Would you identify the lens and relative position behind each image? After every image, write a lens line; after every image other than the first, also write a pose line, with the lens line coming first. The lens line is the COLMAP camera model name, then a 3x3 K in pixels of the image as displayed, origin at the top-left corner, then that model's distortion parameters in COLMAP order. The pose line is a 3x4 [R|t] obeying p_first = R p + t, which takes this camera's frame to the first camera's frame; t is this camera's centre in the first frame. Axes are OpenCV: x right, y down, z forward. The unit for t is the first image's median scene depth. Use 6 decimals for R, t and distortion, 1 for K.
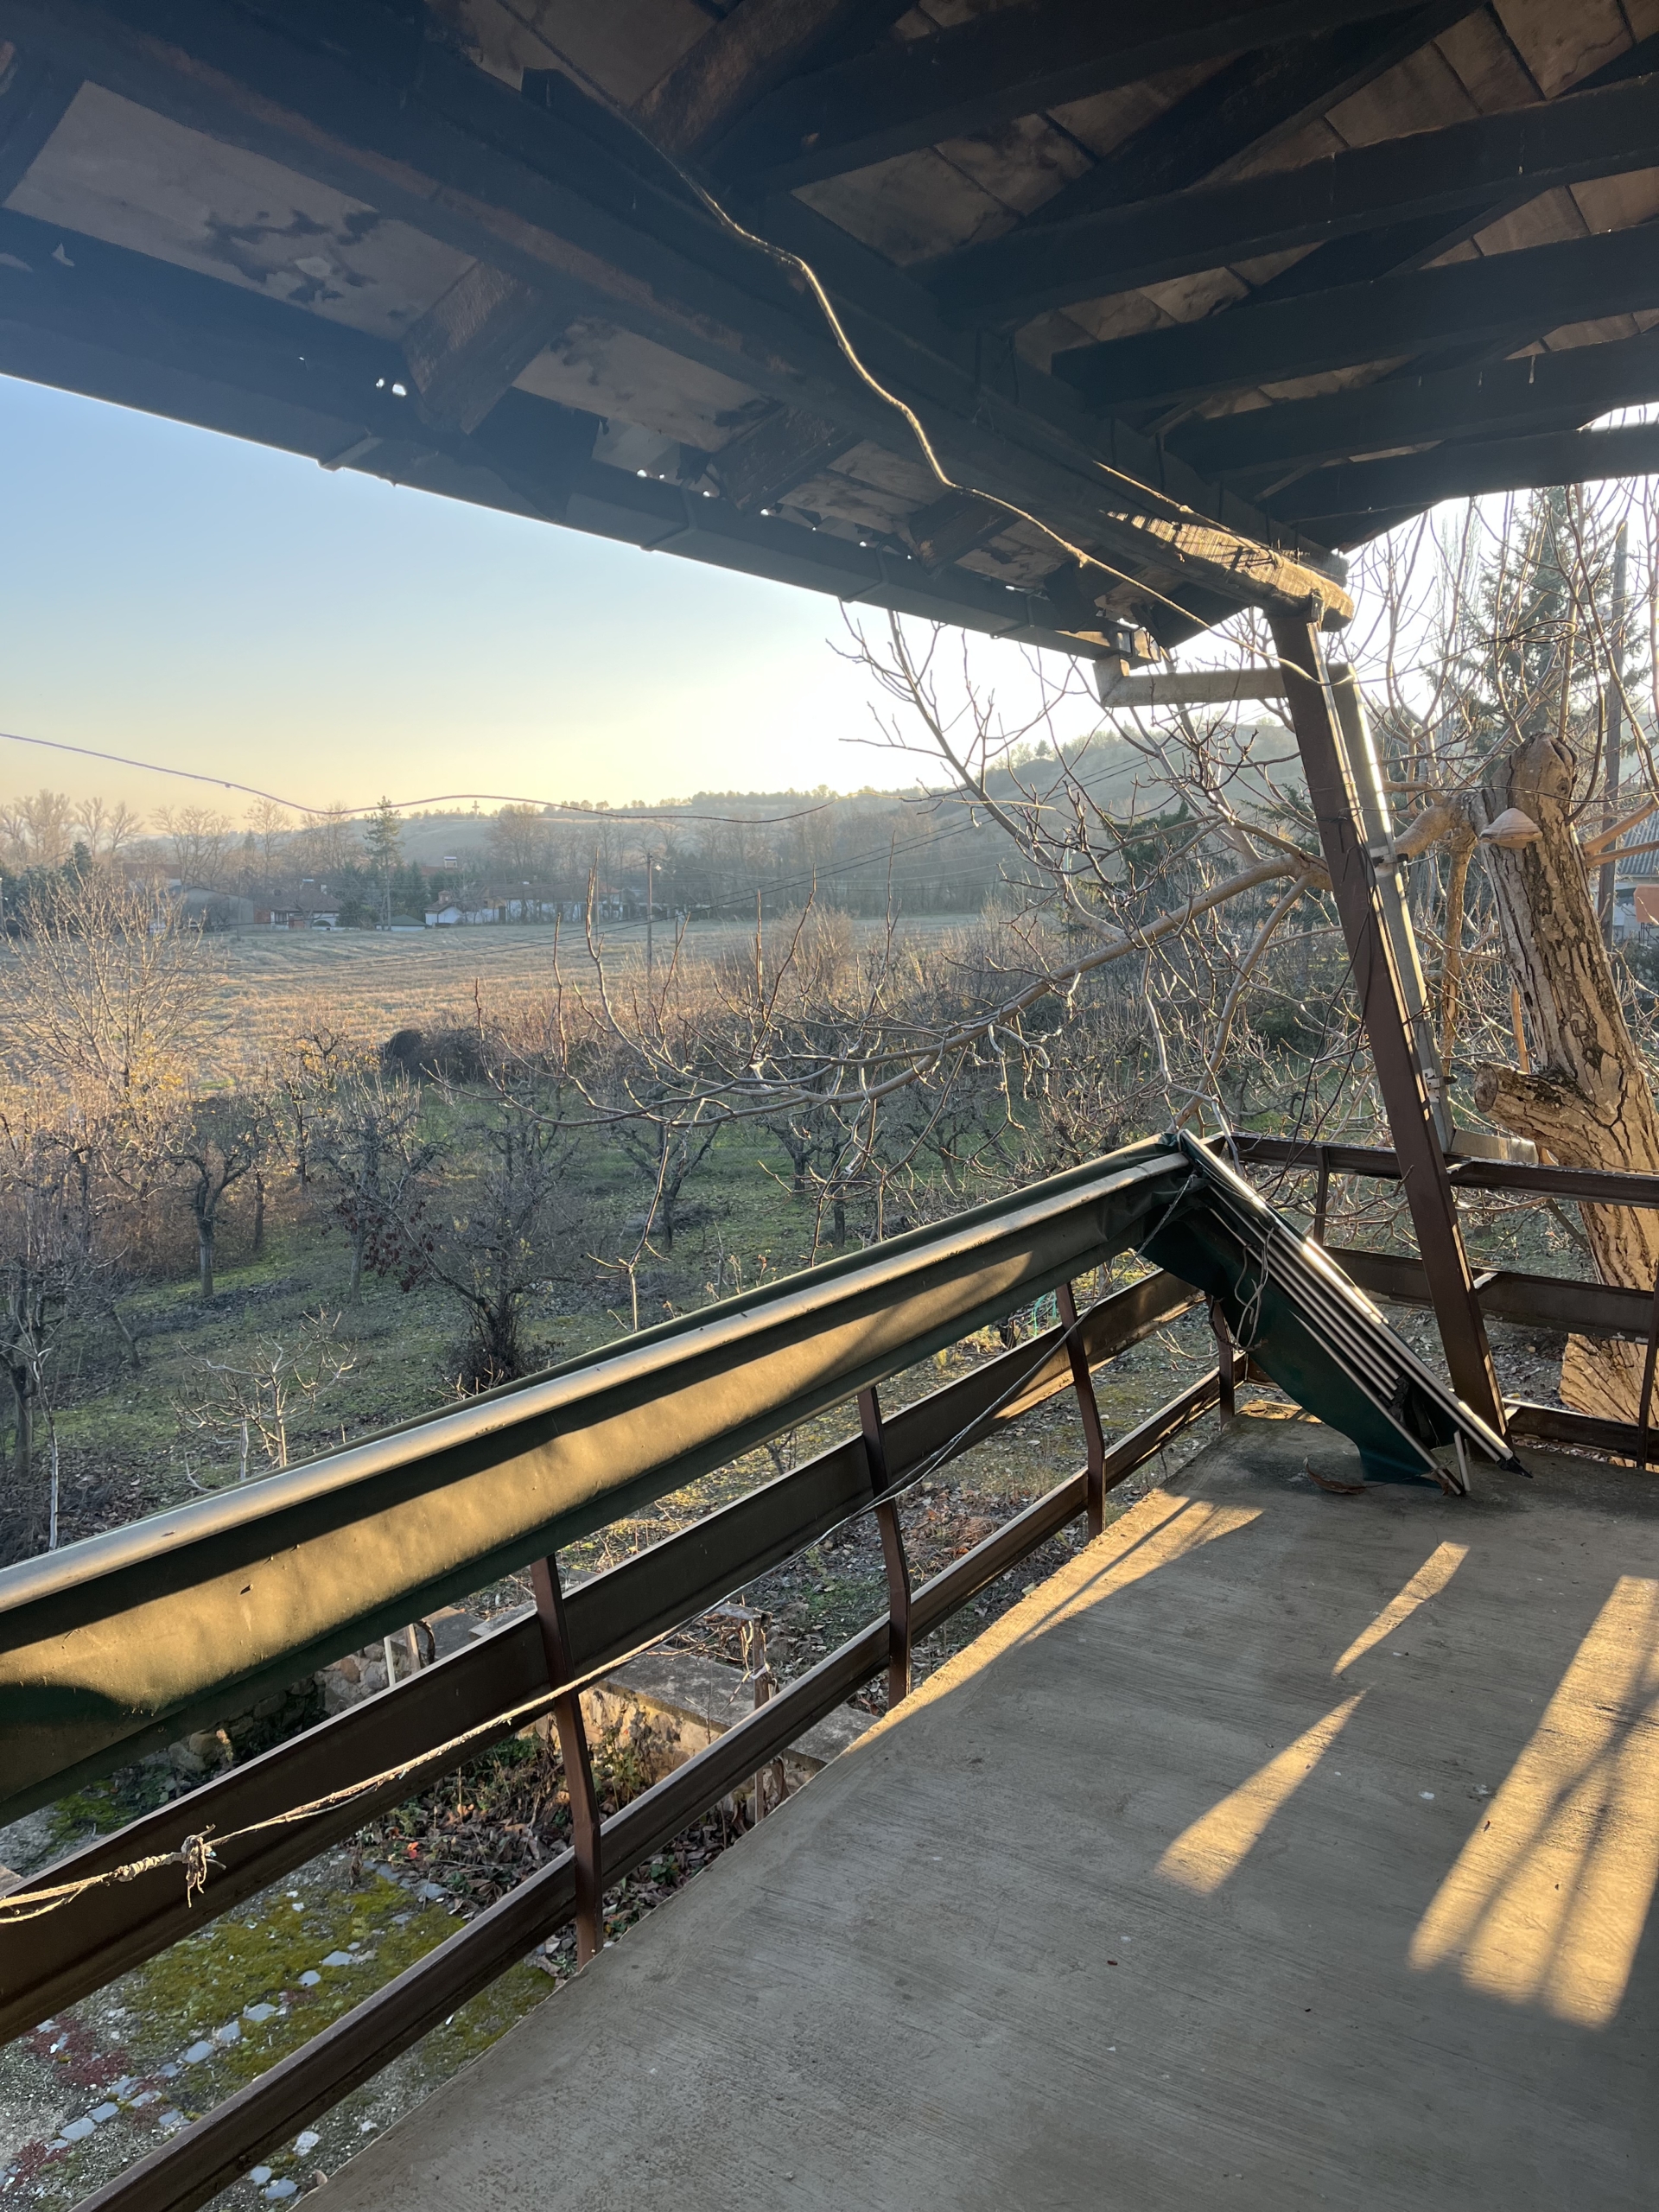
lens RADIAL K [[1661.9, 0, 826.5], [0, 1661.9, 1096.5], [0, 0, 1]] dist [0.062386, -0.069736]
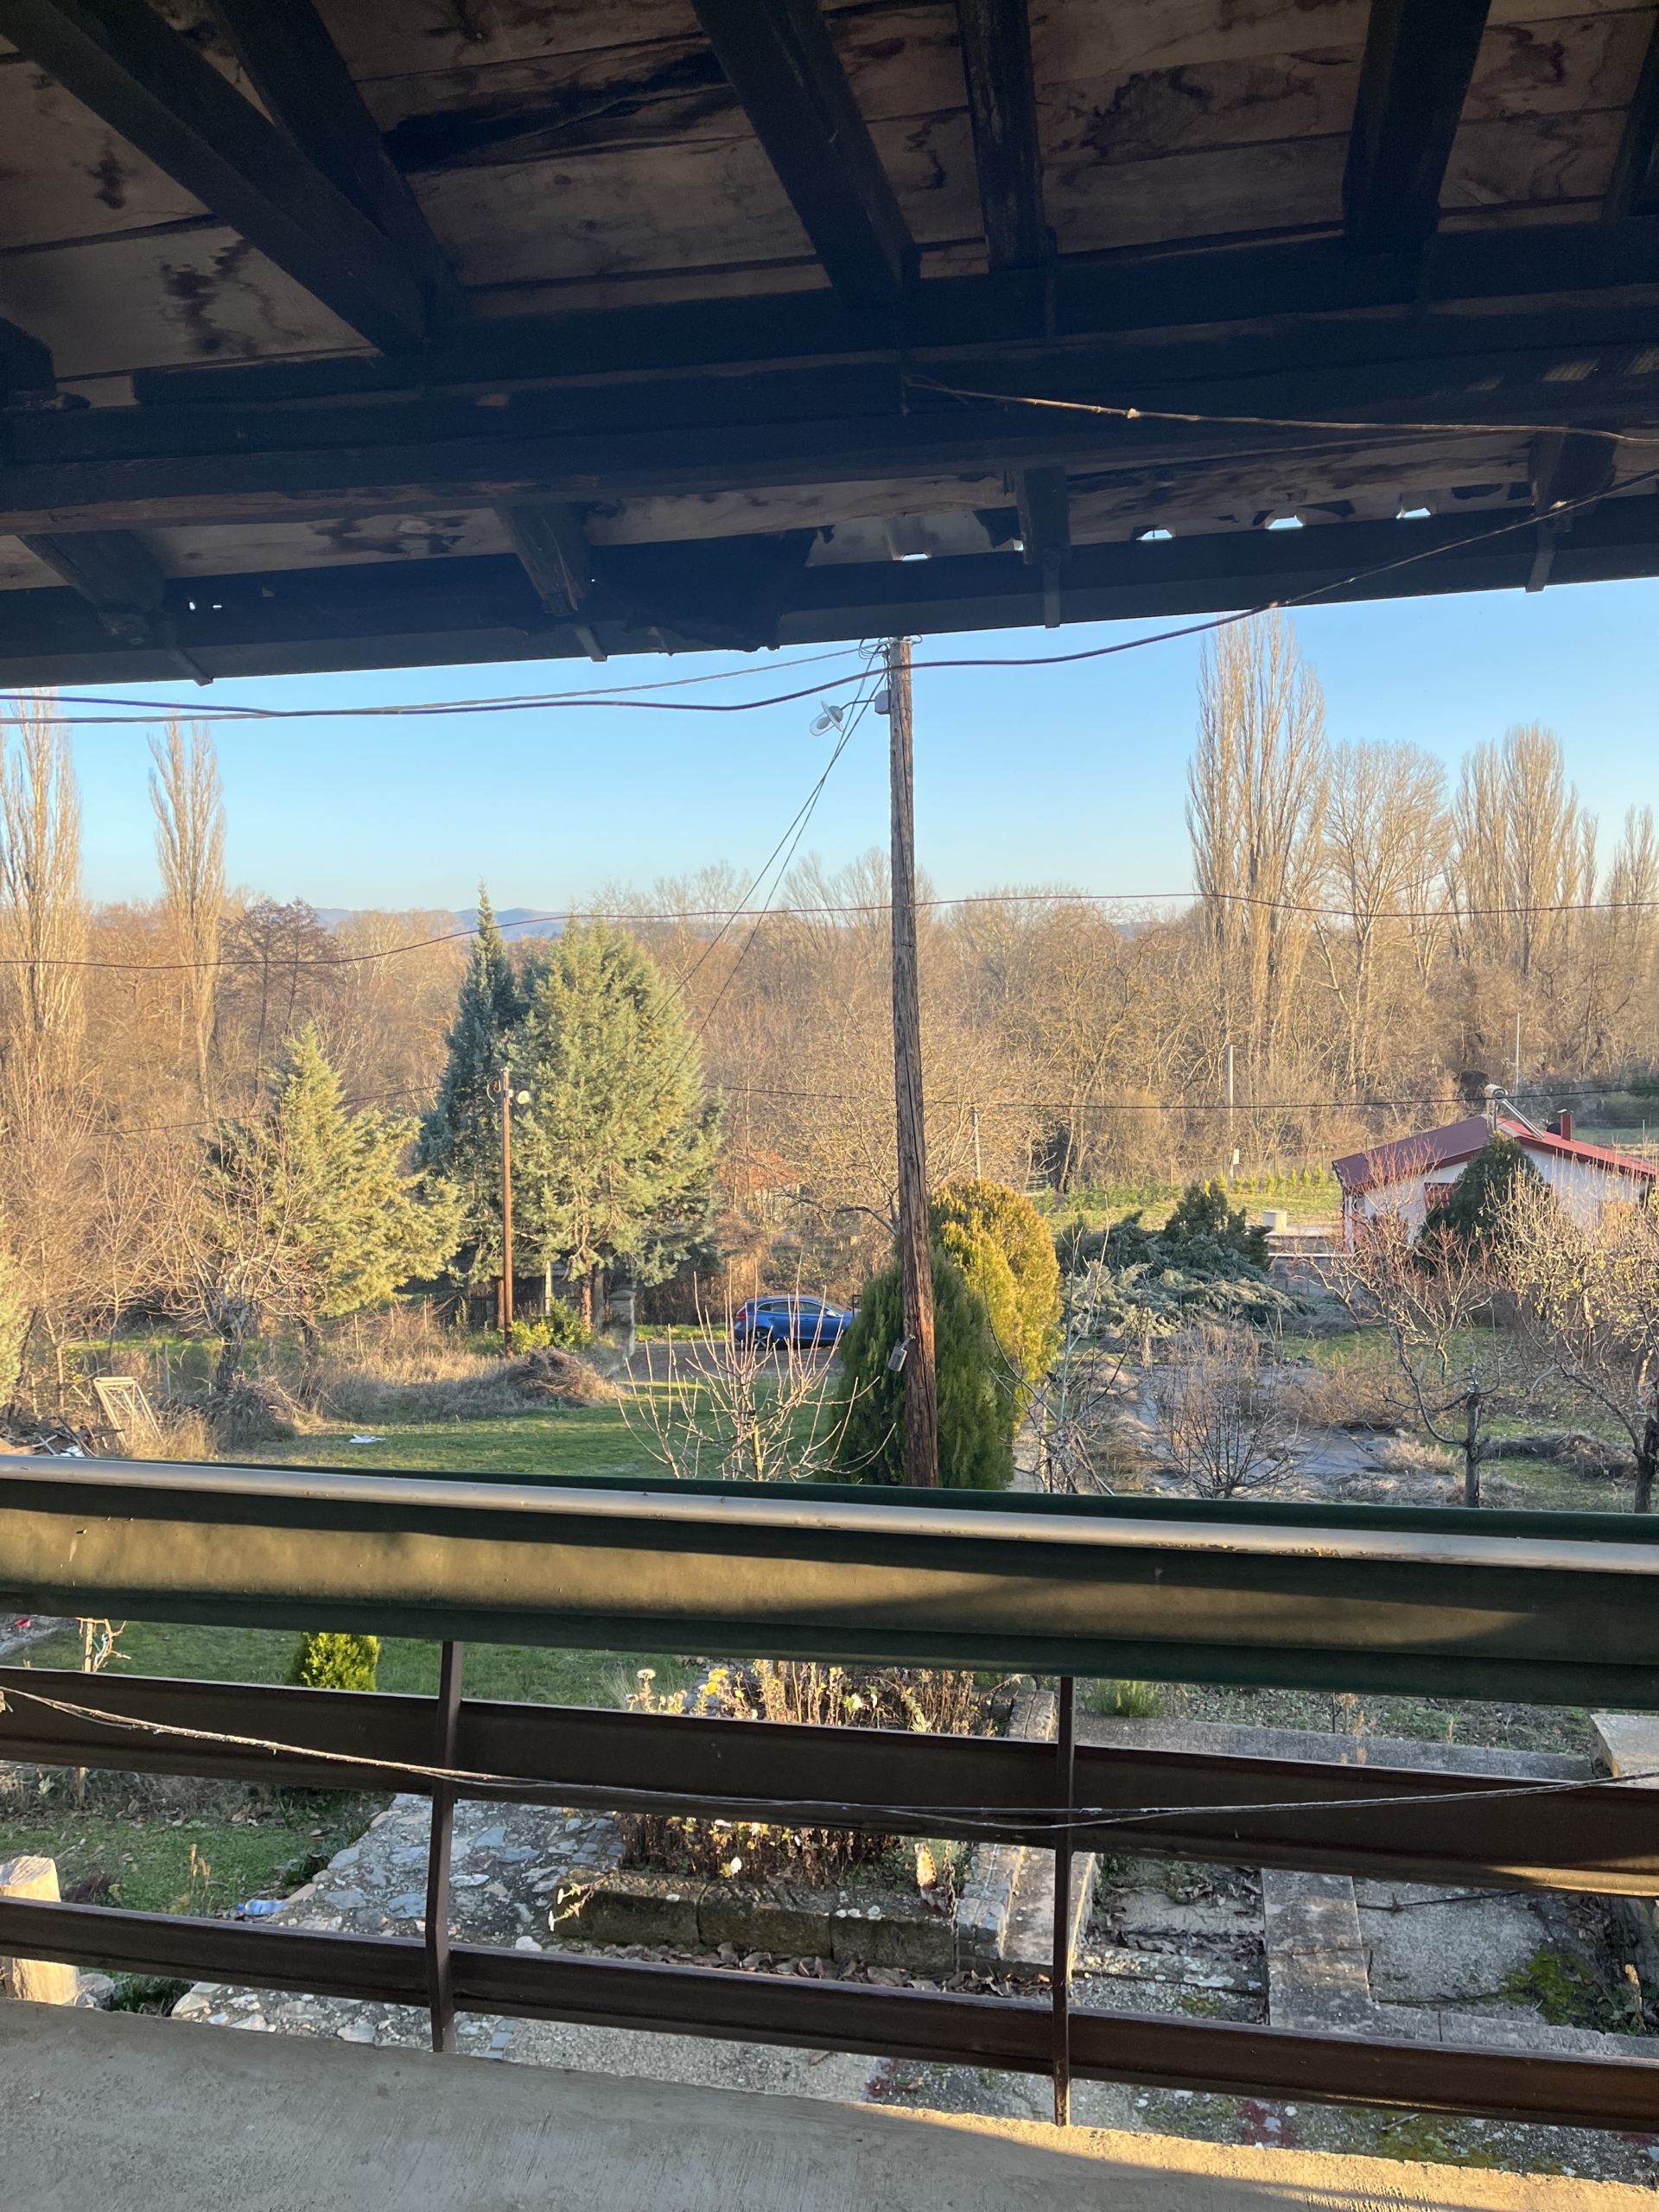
lens RADIAL K [[1657.1, 0, 816.5], [0, 1657.1, 1117.7], [0, 0, 1]] dist [0.088850, -0.117370]
pose [[0.350206, 0.052142, -0.935220, 0.827325], [-0.101963, 0.994638, 0.017273, -0.096666], [0.931106, 0.089309, 0.353645, 0.748280]]
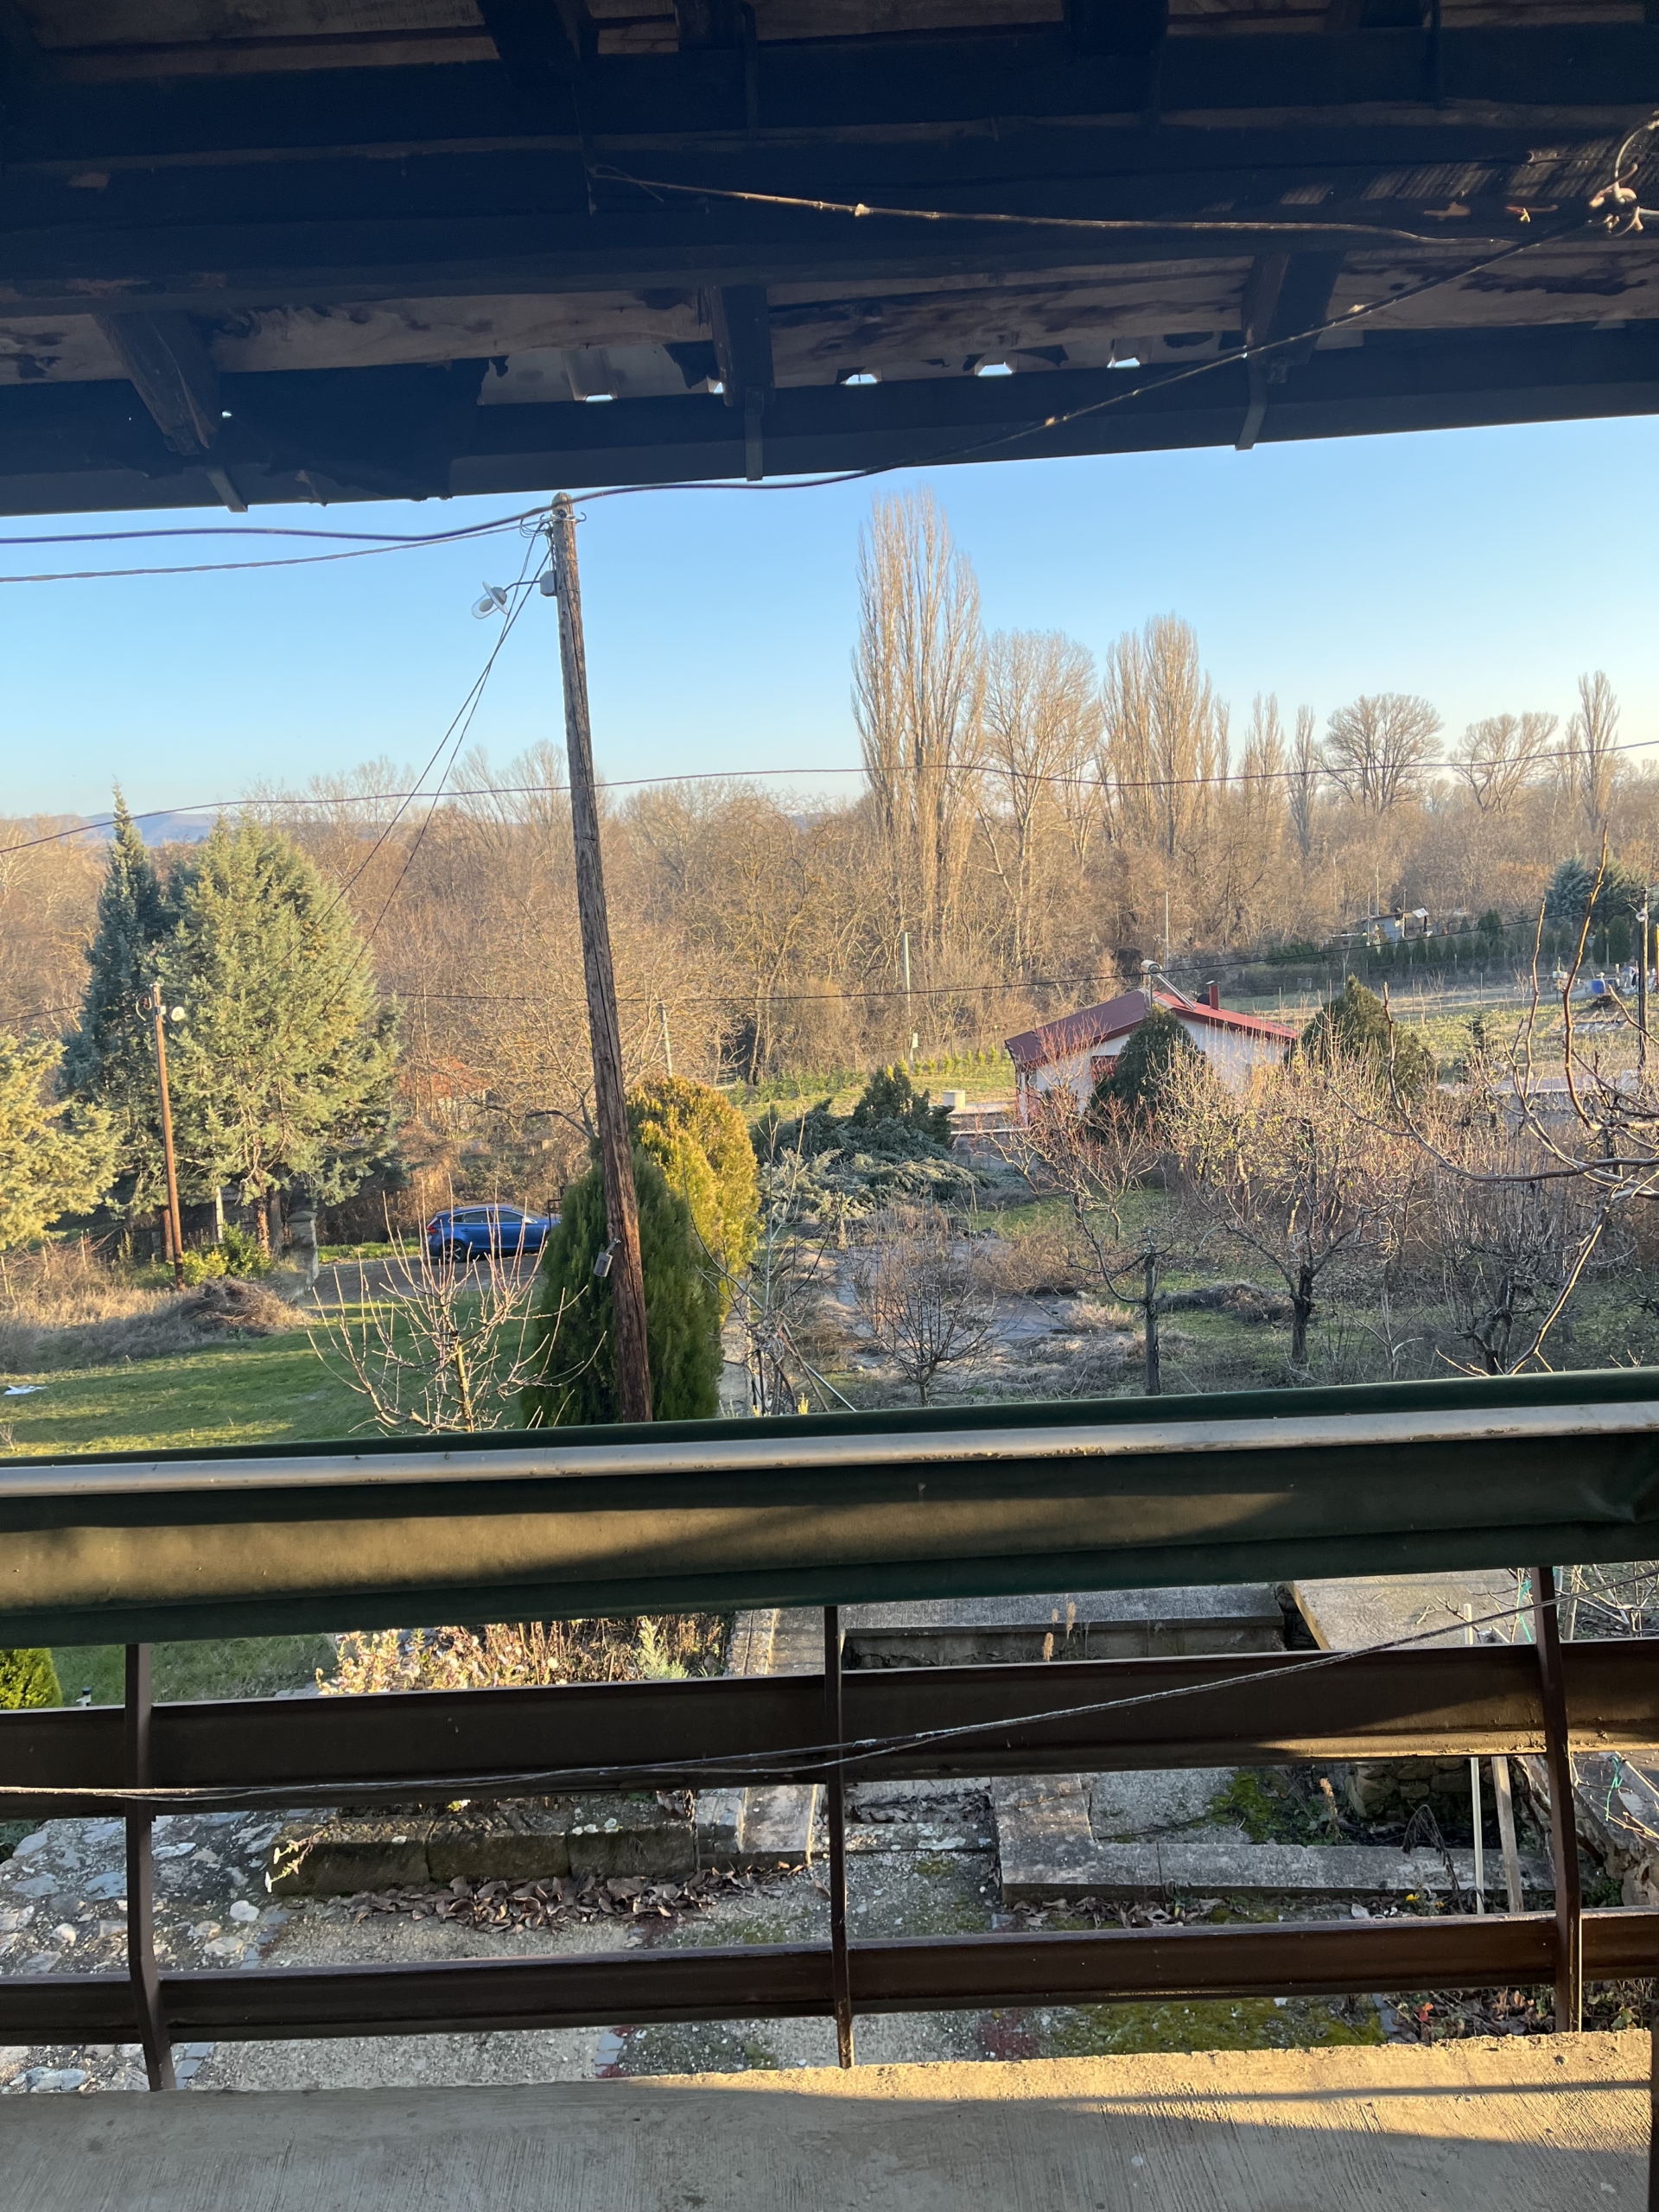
lens RADIAL K [[1661.9, 0, 826.5], [0, 1661.9, 1096.5], [0, 0, 1]] dist [0.062386, -0.069736]
pose [[0.526102, 0.074058, -0.847191, 0.745334], [-0.057733, 0.997013, 0.051303, -0.096874], [0.848460, 0.021921, 0.528806, 0.762000]]
